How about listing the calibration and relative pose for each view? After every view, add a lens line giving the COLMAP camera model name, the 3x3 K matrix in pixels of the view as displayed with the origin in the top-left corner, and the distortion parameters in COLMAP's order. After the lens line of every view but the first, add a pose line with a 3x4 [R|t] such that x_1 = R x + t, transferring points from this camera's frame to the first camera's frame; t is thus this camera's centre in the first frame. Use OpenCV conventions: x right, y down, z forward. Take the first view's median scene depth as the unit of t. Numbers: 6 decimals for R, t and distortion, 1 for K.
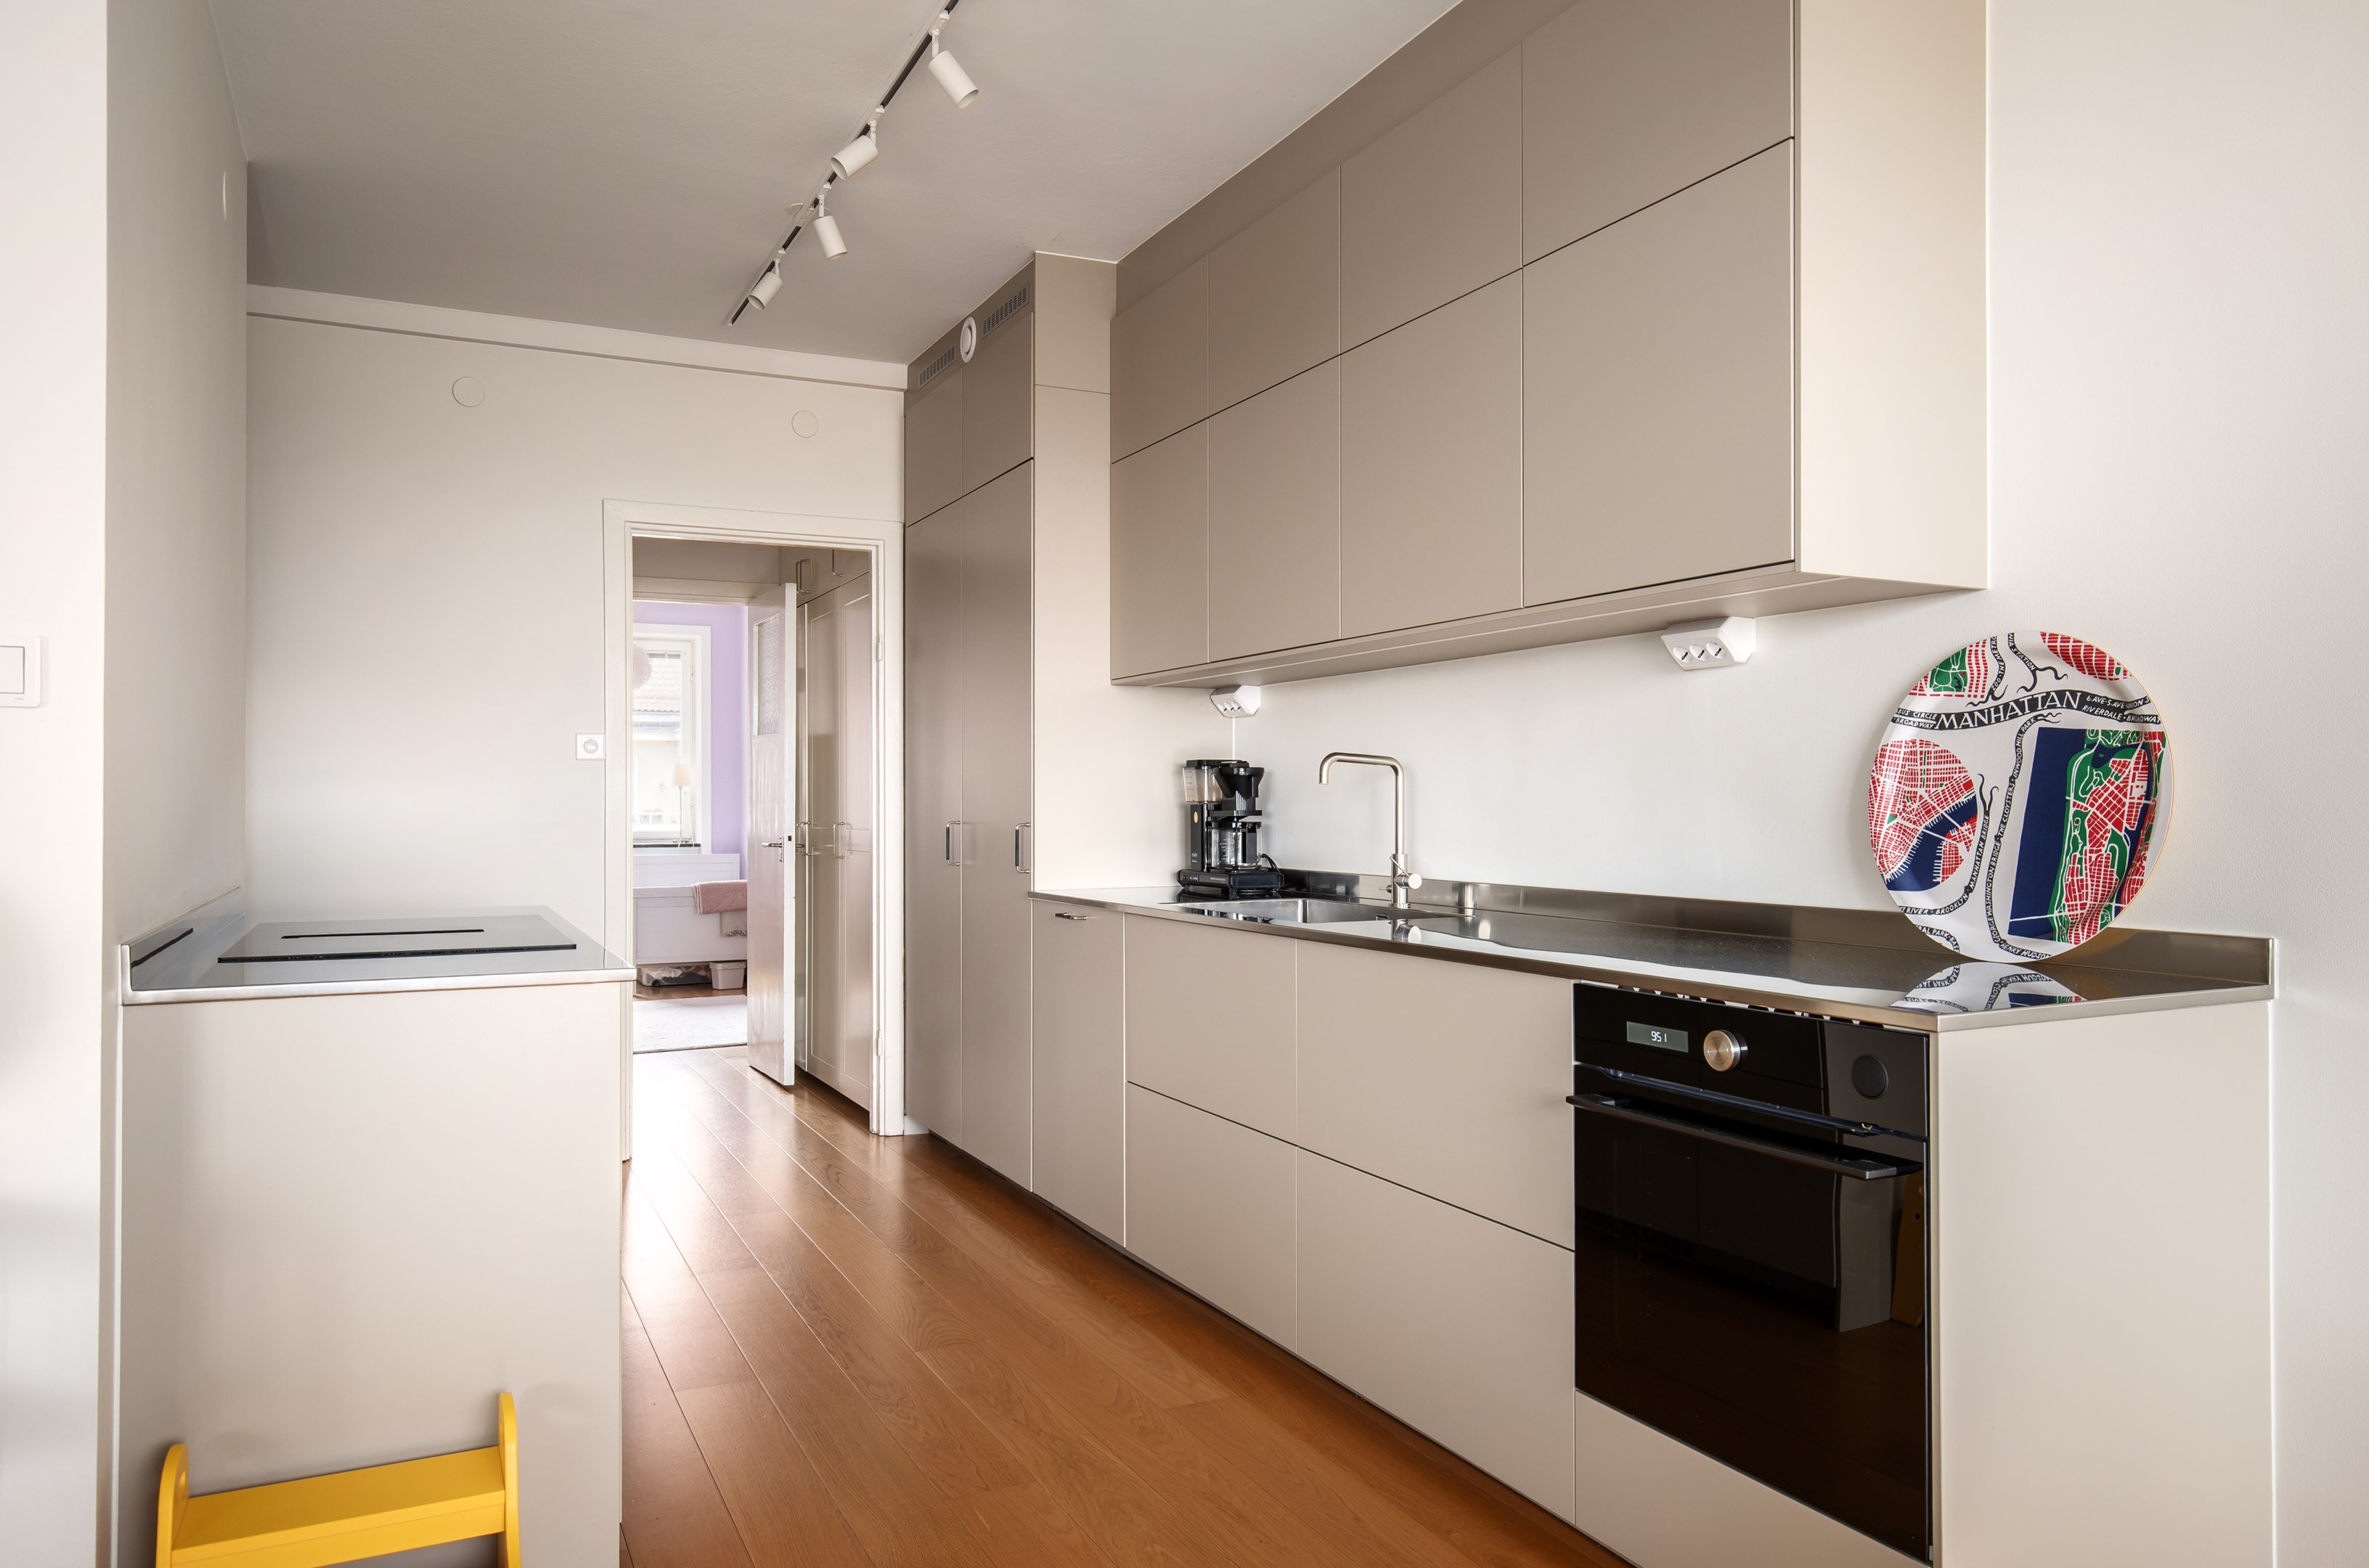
lens RADIAL K [[1592.9, 0, 1176.1], [0, 1592.9, 783.8], [0, 0, 1]] dist [0.051685, 0.000535]
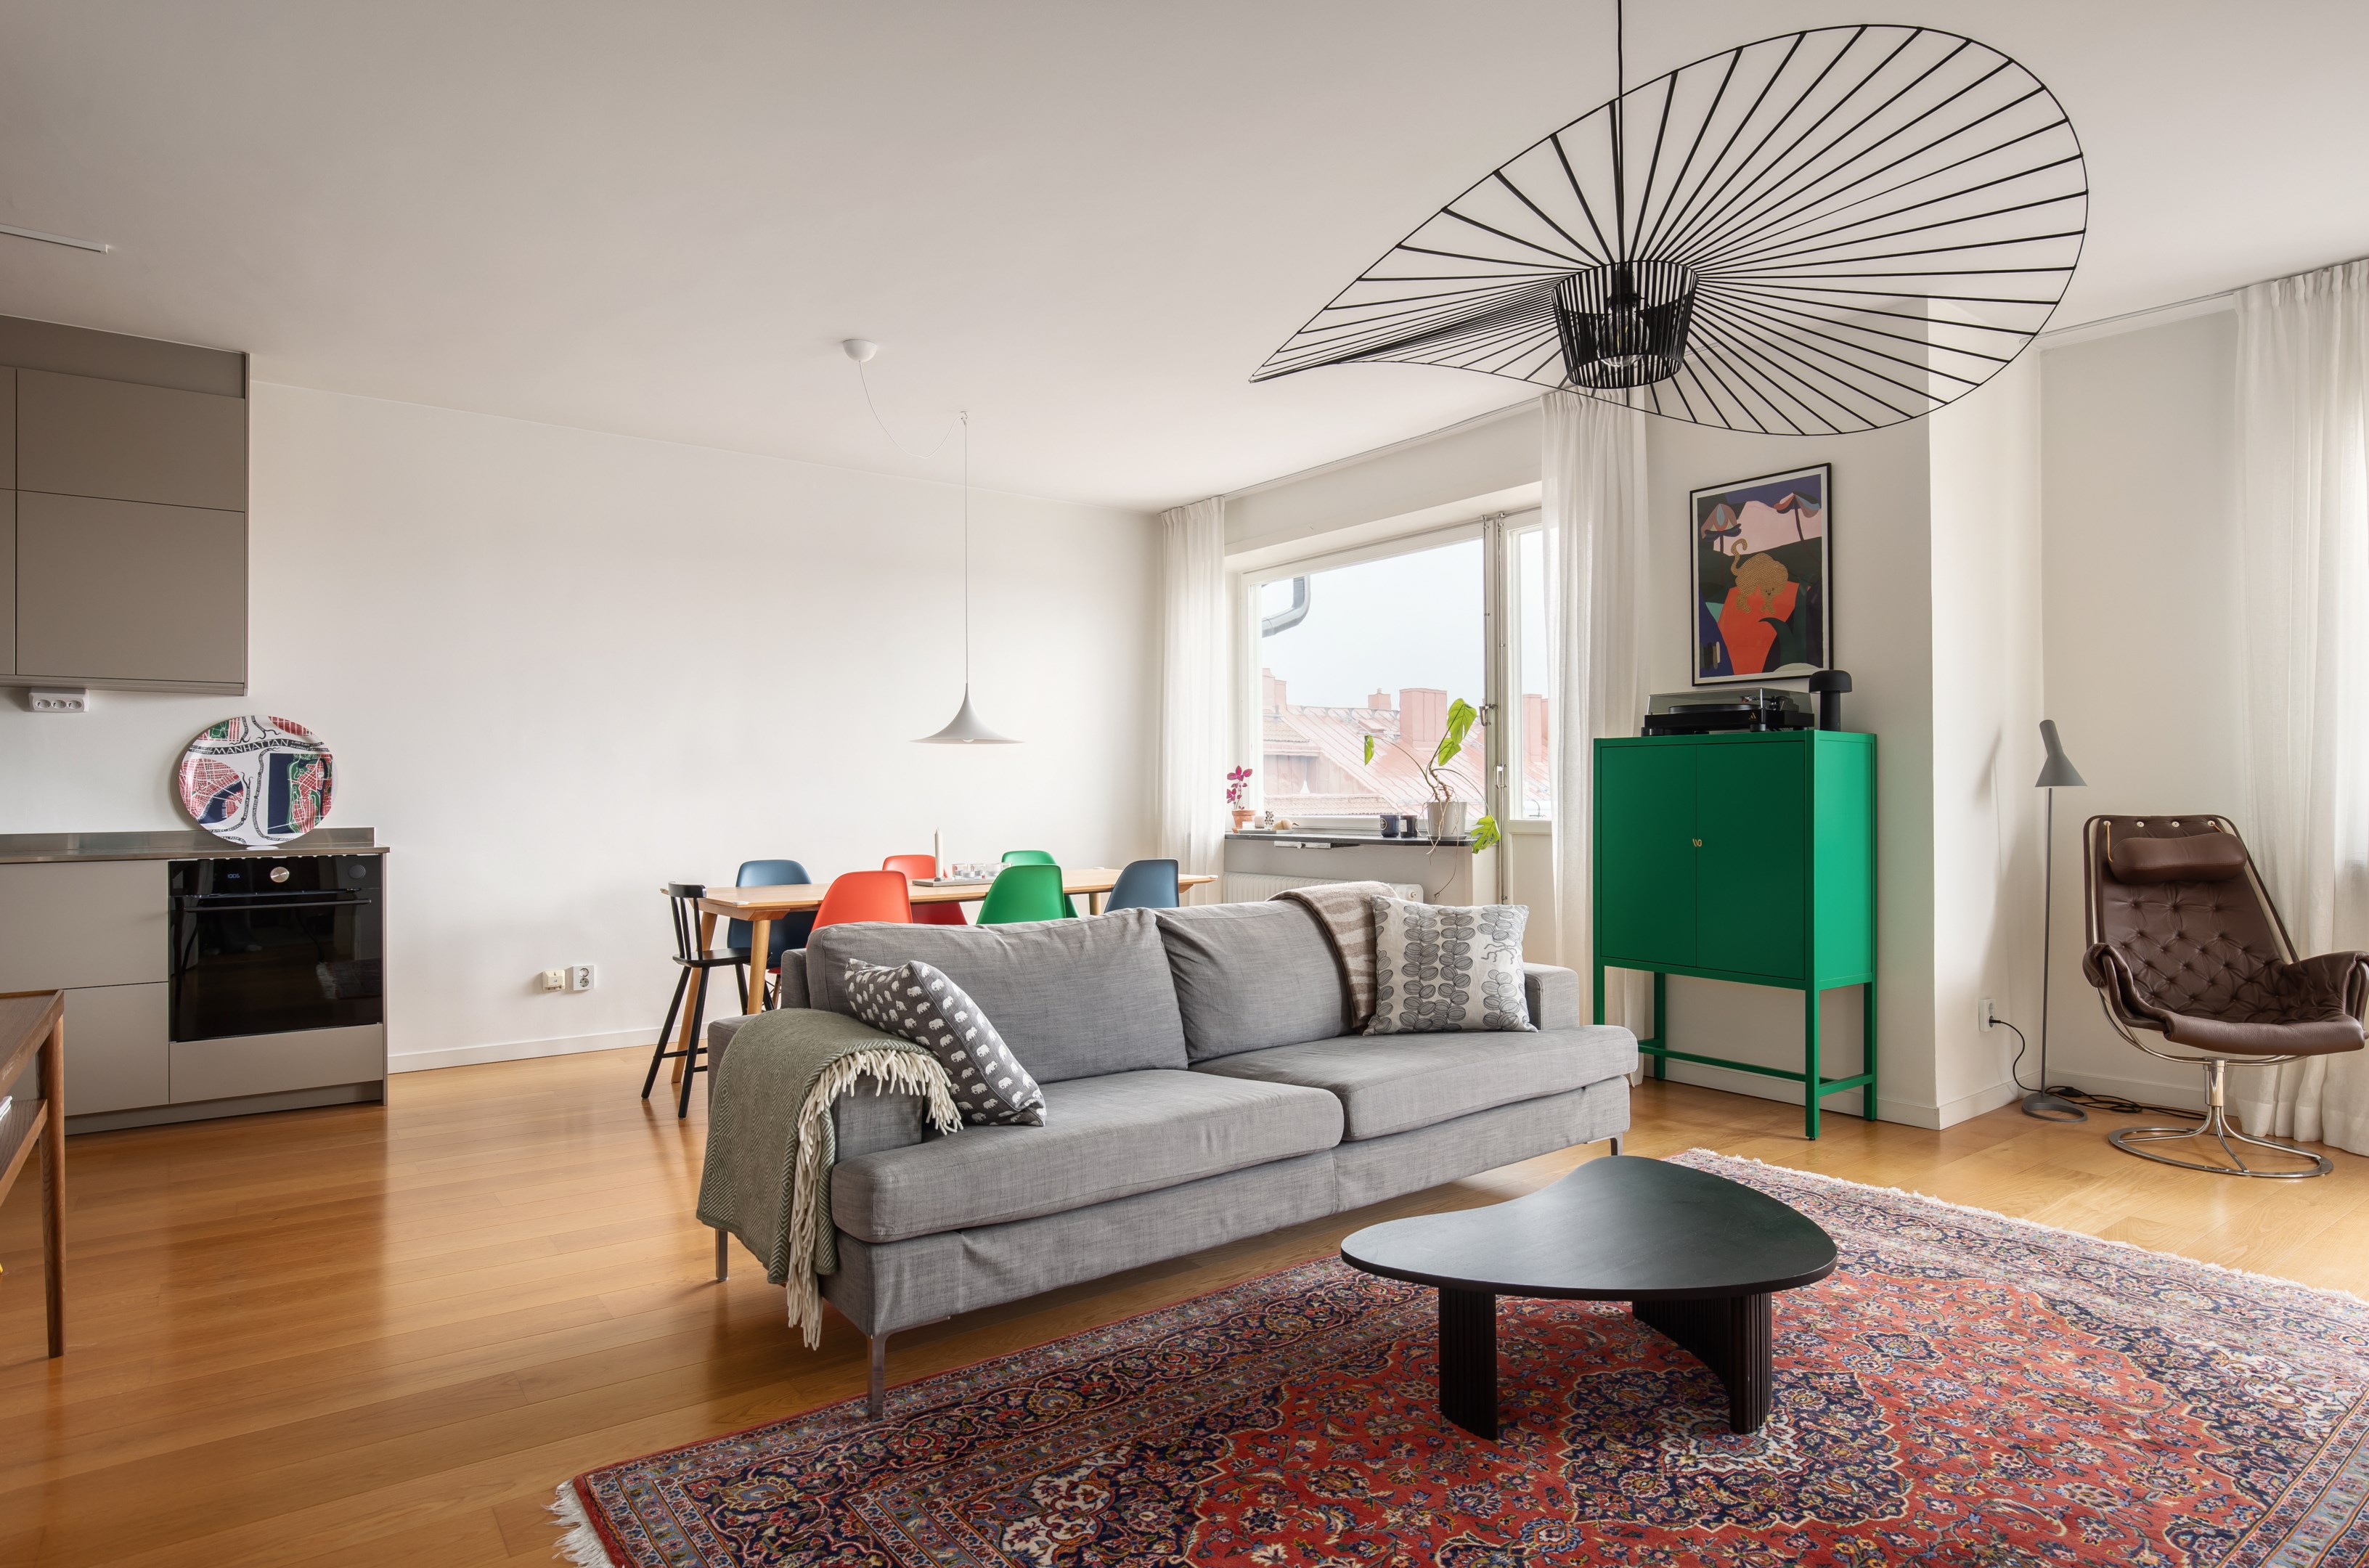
lens RADIAL K [[1303.9, 0, 1188.4], [0, 1303.9, 786.6], [0, 0, 1]] dist [-0.005540, 0.000892]
pose [[-0.182849, 0.016579, 0.983001, -0.988289], [-0.002119, 0.999849, -0.017257, 0.026992], [-0.983139, -0.005239, -0.182786, -0.033572]]
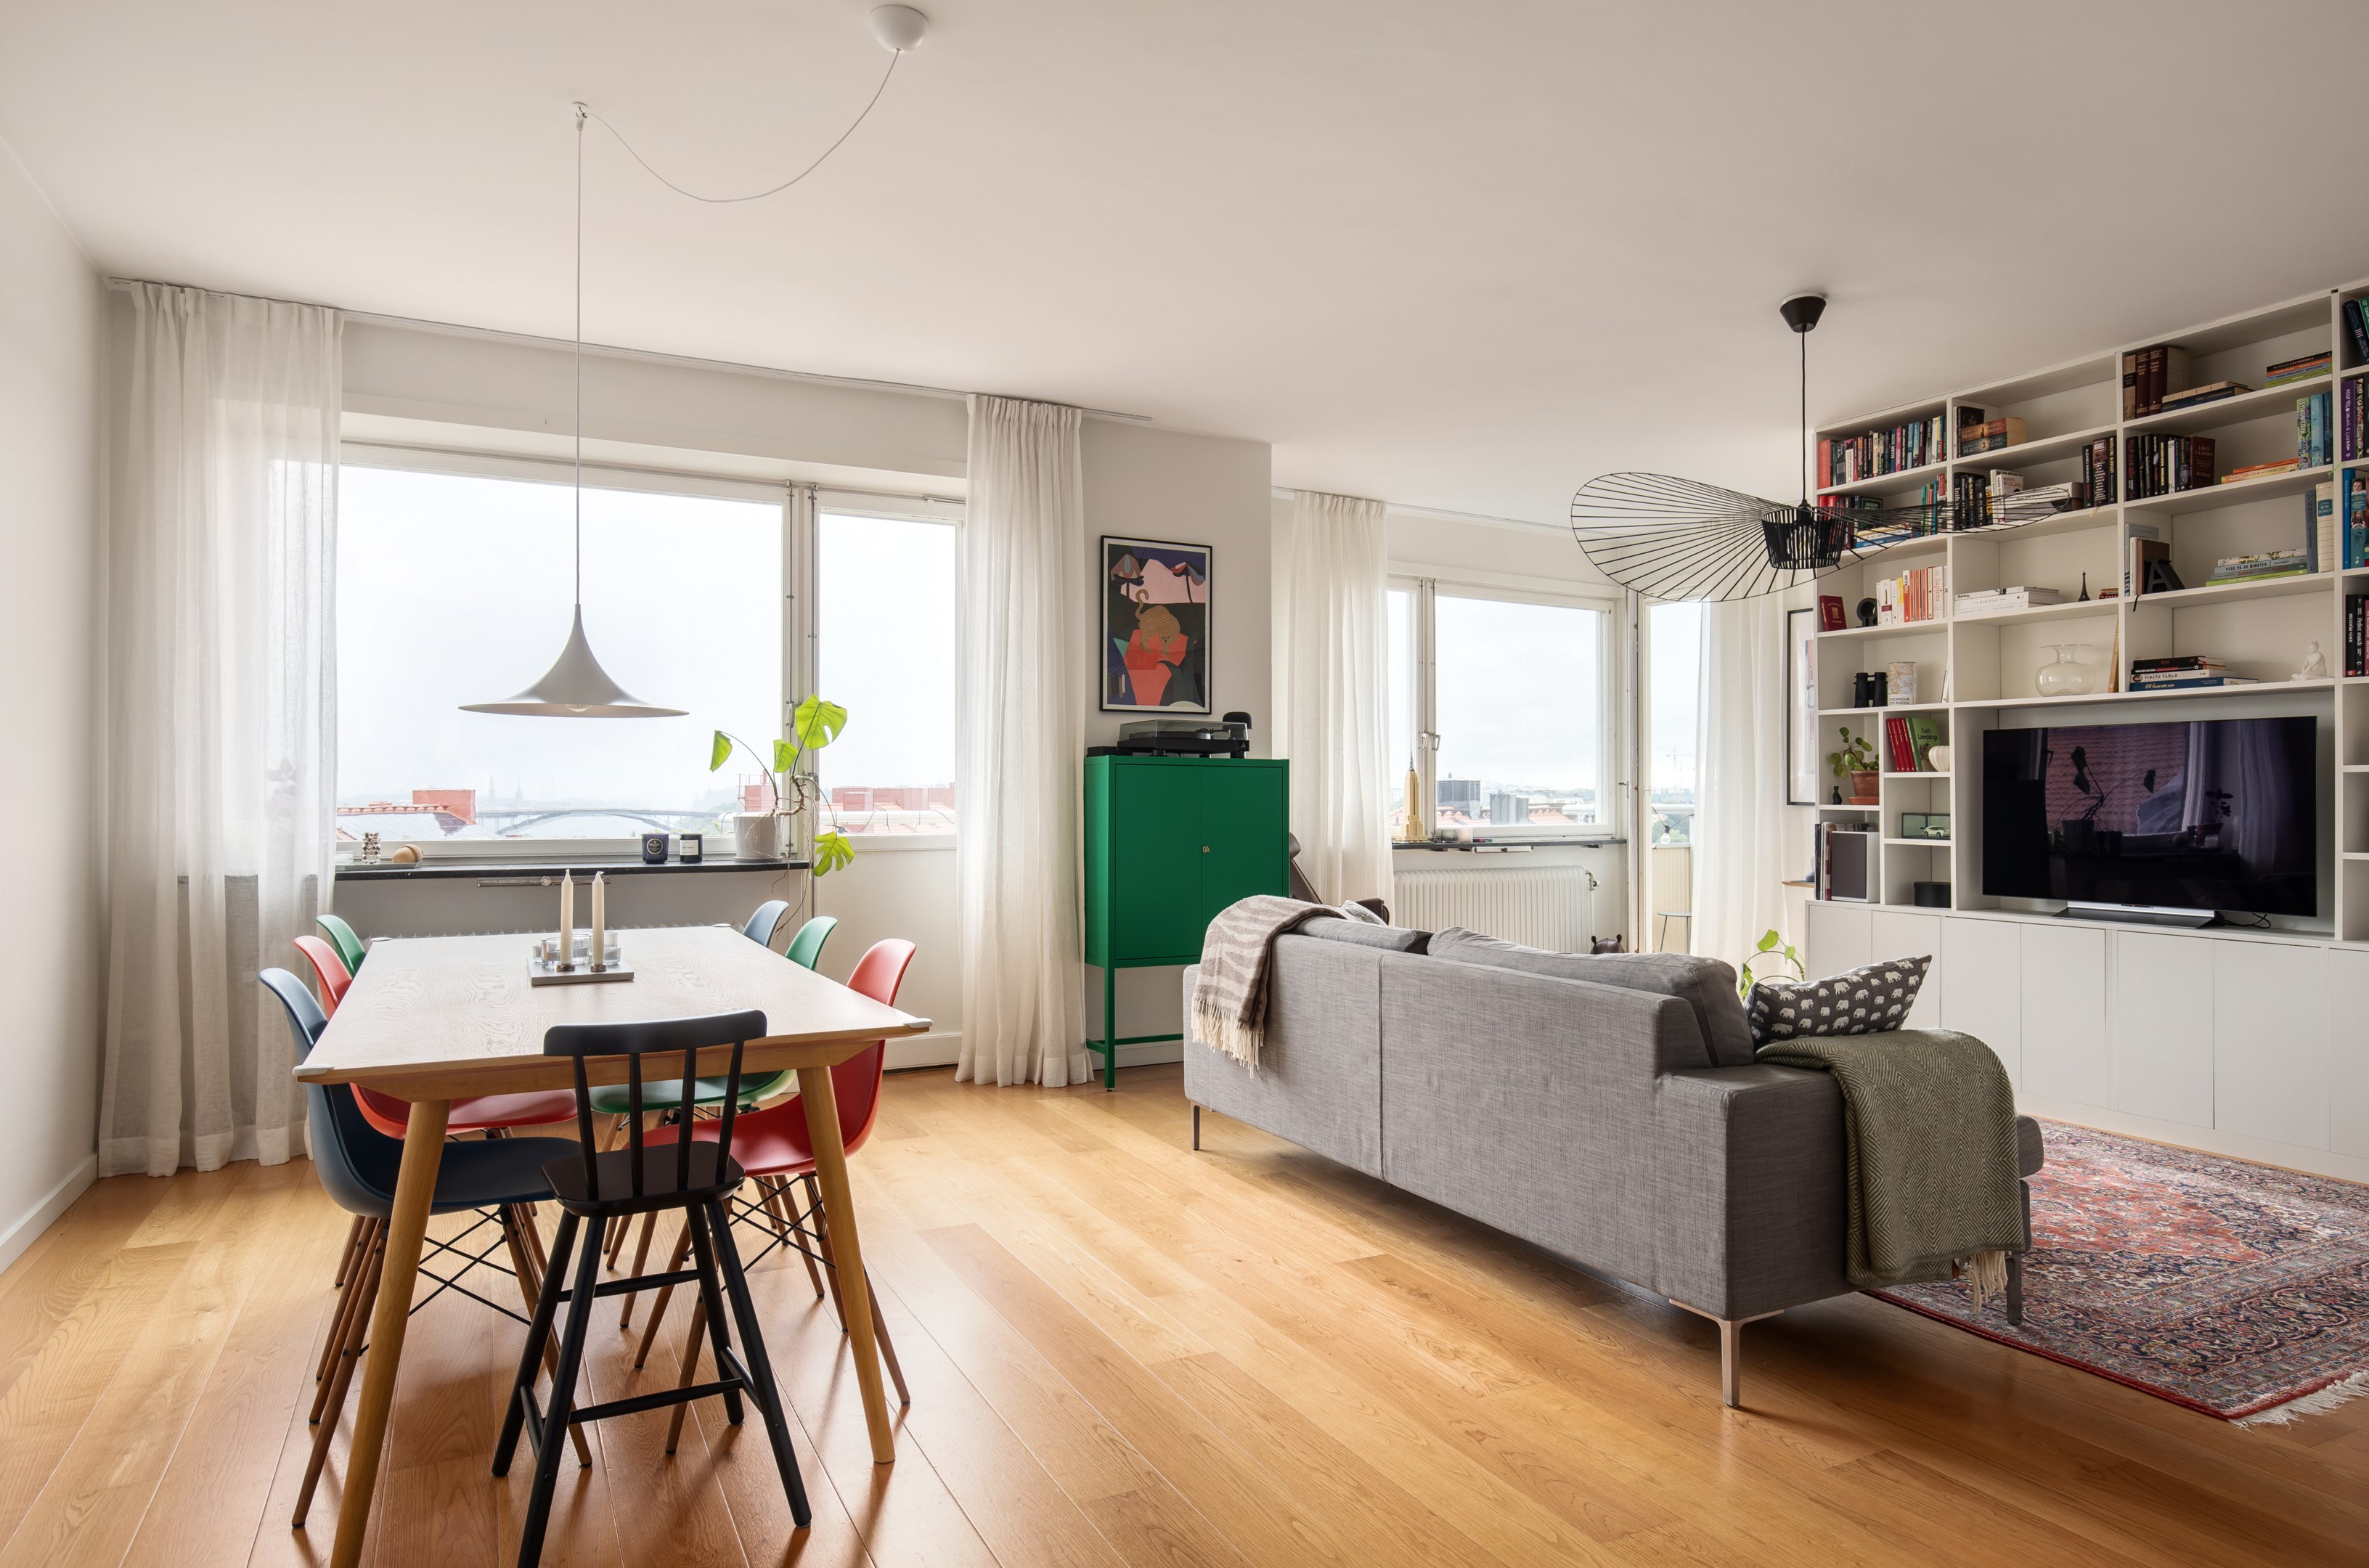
lens RADIAL K [[1412.3, 0, 1188.5], [0, 1412.3, 784.6], [0, 0, 1]] dist [-0.004180, 0.000909]
pose [[-0.999776, 0.007448, -0.019814, -0.023743], [0.007806, 0.999807, -0.018046, 0.016085], [0.019676, -0.018197, -0.999641, 0.687164]]
